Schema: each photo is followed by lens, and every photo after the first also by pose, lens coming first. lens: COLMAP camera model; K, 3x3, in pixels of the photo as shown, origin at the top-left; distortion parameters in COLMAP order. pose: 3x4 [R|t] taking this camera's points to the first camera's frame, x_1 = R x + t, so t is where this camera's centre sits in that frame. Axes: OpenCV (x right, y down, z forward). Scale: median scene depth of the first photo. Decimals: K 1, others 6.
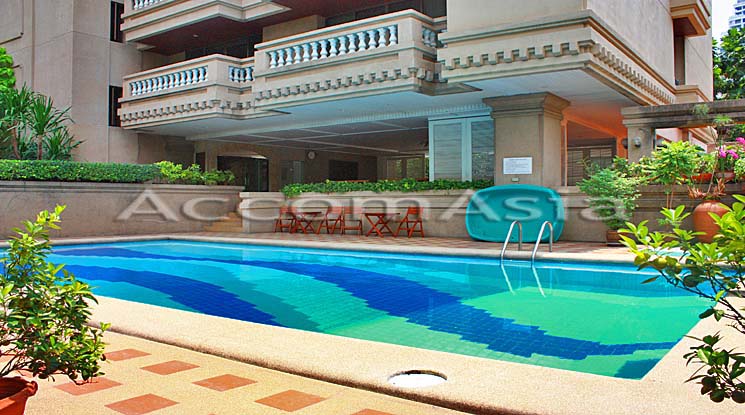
lens RADIAL K [[666.3, 0, 372.5], [0, 666.3, 207.5], [0, 0, 1]] dist [0.001608, 0.000423]
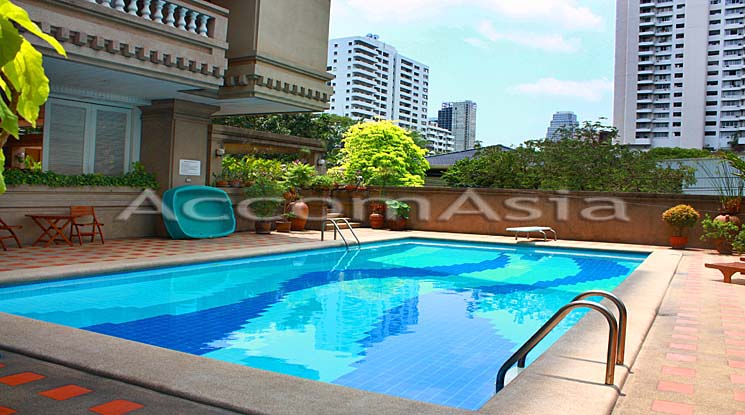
lens RADIAL K [[673.8, 0, 372.5], [0, 673.8, 207.5], [0, 0, 1]] dist [0.420515, 0.000575]
pose [[-0.051367, -0.003204, 0.998675, -0.948057], [-0.004572, 0.999985, 0.002973, -0.002667], [-0.998669, -0.004413, -0.051381, 0.773645]]
